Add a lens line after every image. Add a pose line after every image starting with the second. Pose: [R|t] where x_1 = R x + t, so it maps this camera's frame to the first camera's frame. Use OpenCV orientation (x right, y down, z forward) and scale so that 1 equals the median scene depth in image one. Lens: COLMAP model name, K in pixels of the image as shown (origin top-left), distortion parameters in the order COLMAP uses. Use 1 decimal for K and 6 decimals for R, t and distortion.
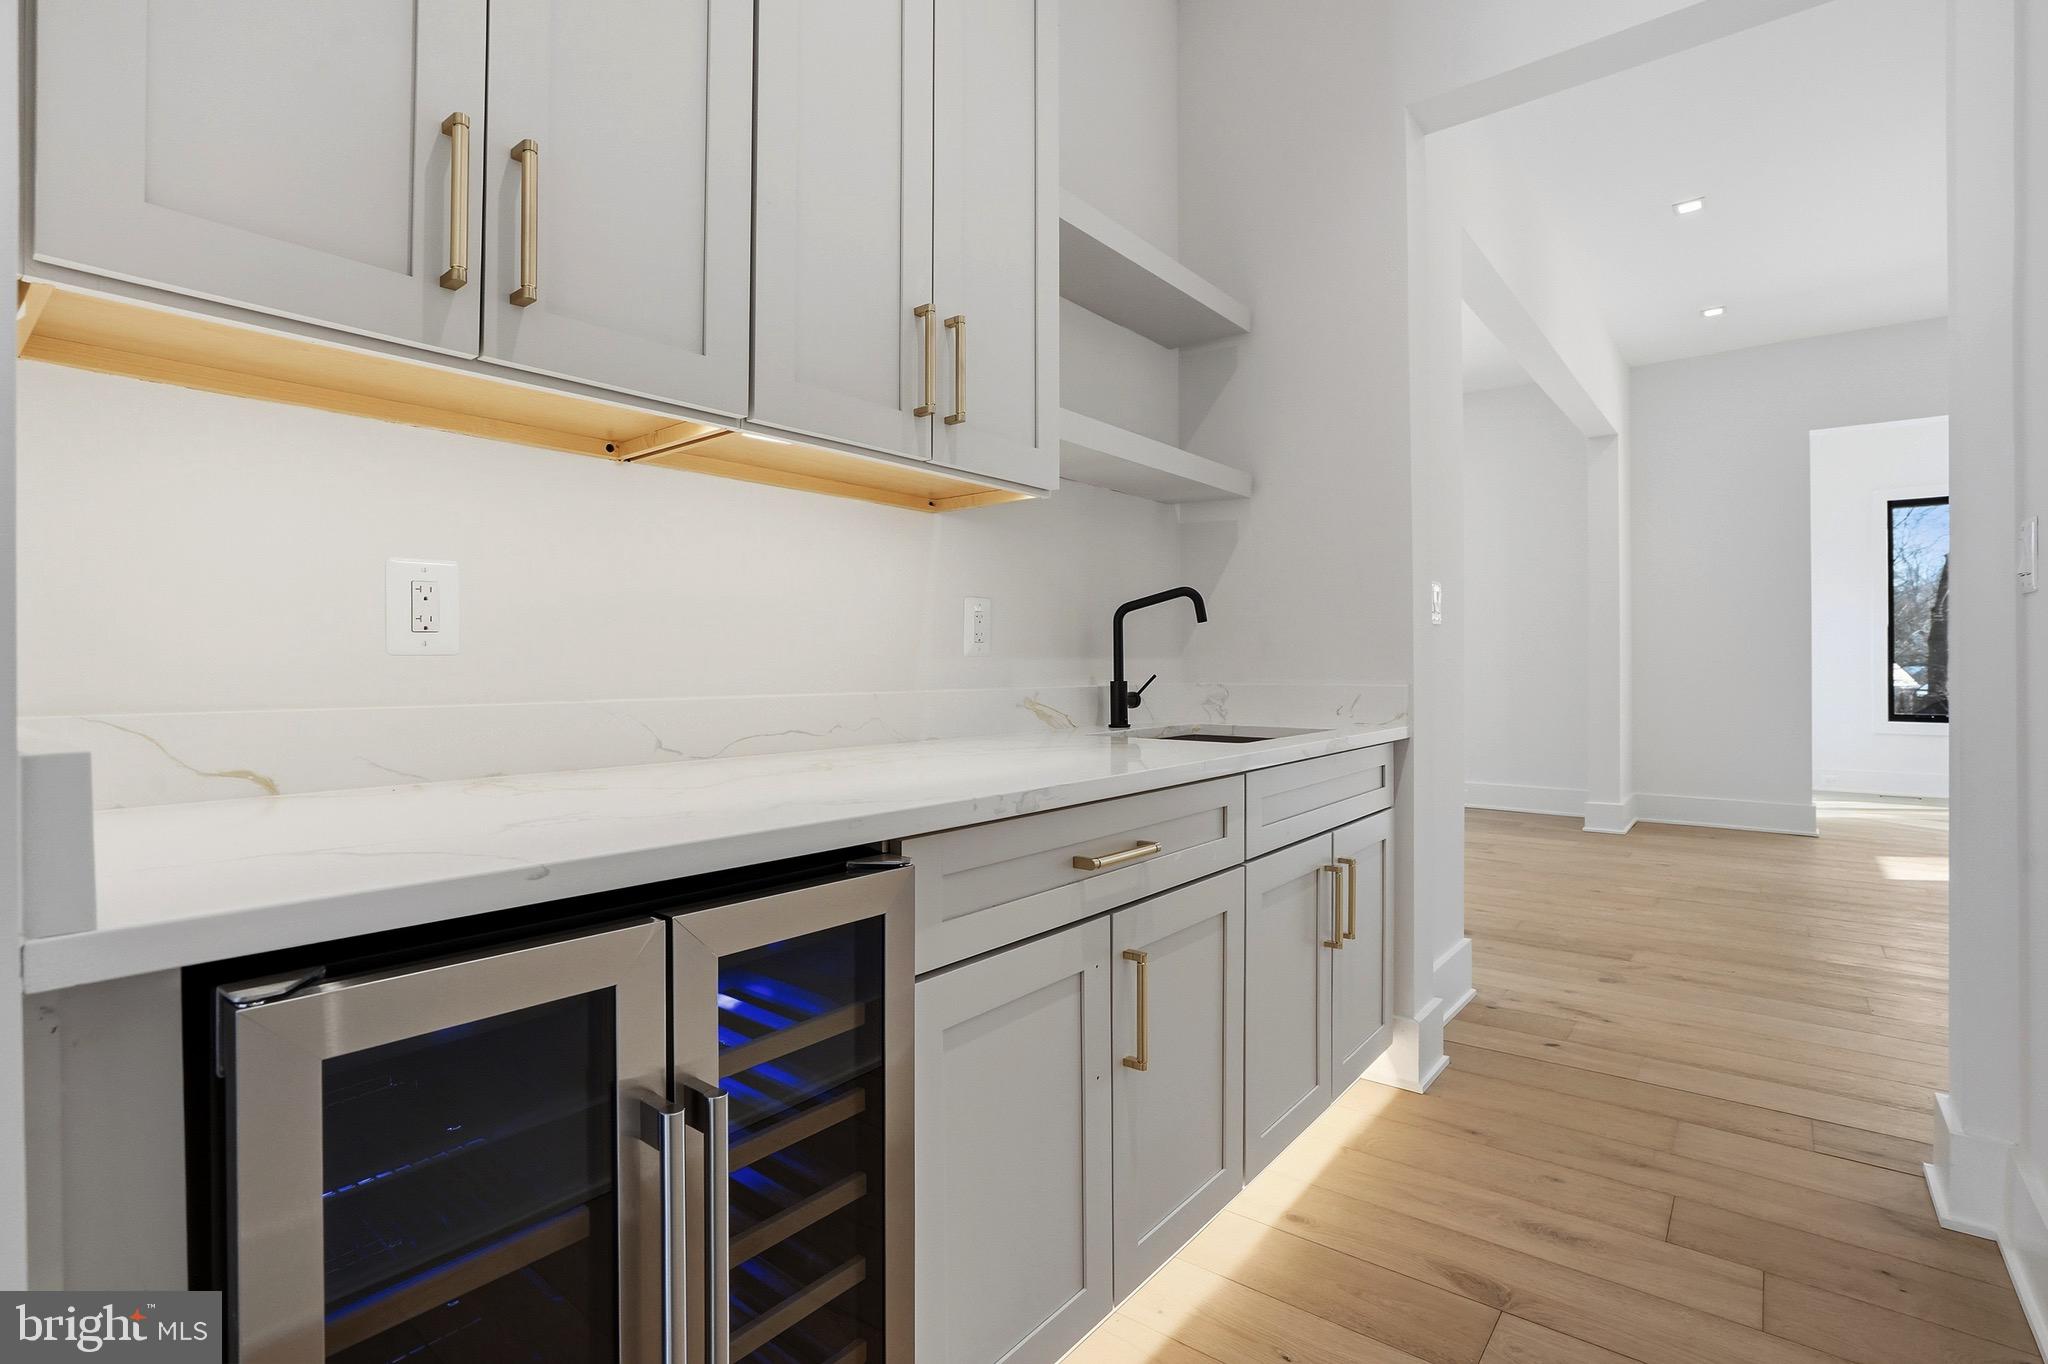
lens RADIAL K [[957.4, 0, 1024.5], [0, 957.4, 675.0], [0, 0, 1]] dist [-0.002030, -0.000144]
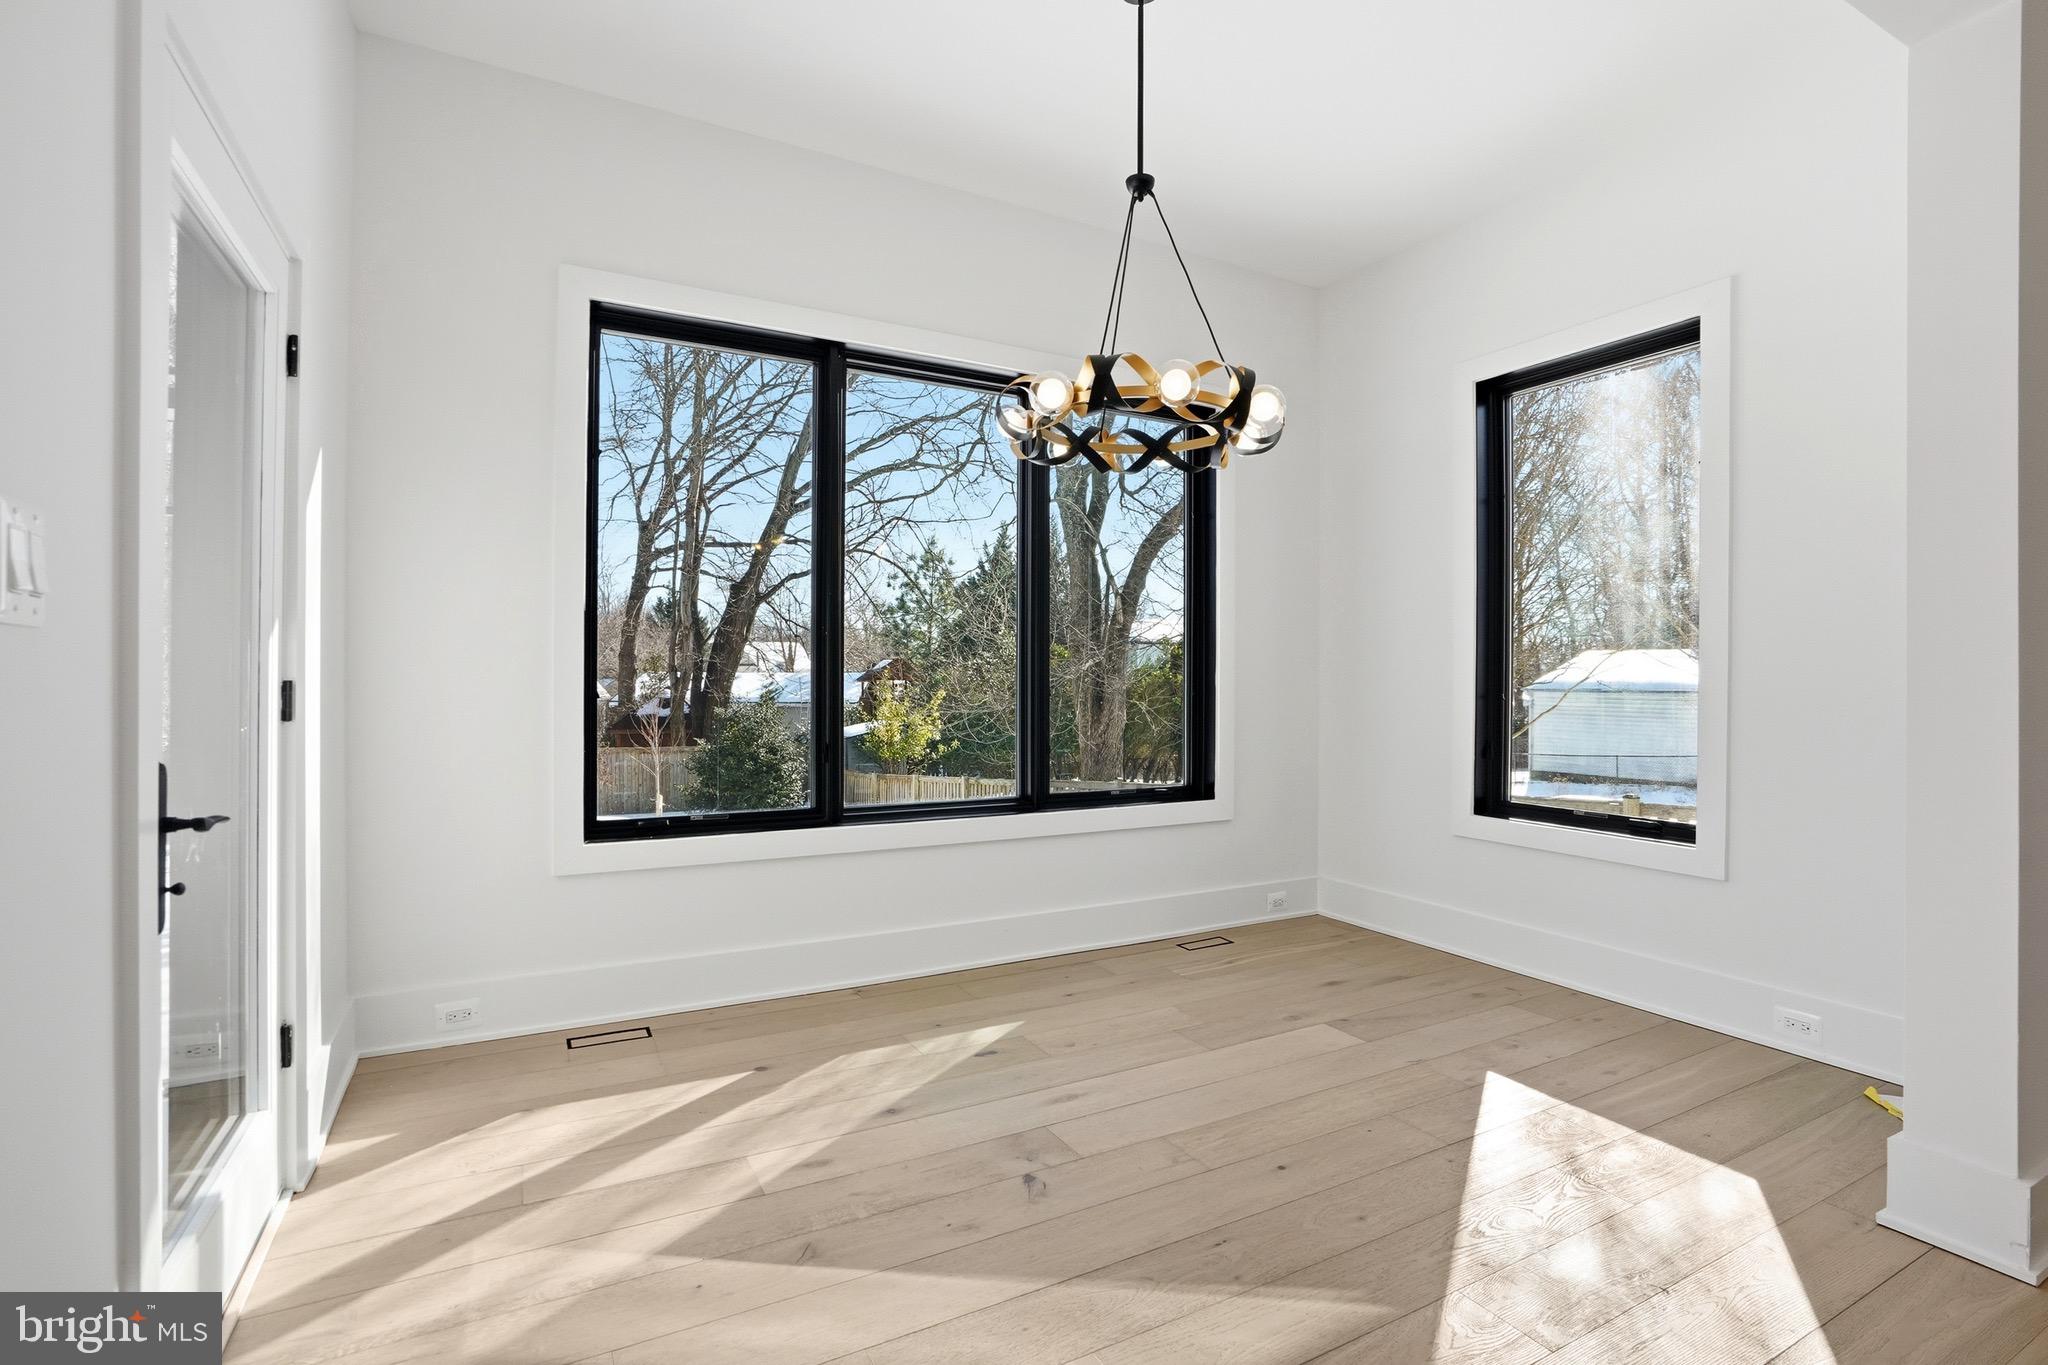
lens RADIAL K [[957.4, 0, 1024.5], [0, 957.4, 675.5], [0, 0, 1]] dist [-0.002030, -0.000144]
pose [[0.396912, 0.005650, 0.917839, 0.457501], [0.003815, 0.999962, -0.007806, -0.014006], [-0.917849, 0.006600, 0.396876, 0.508897]]
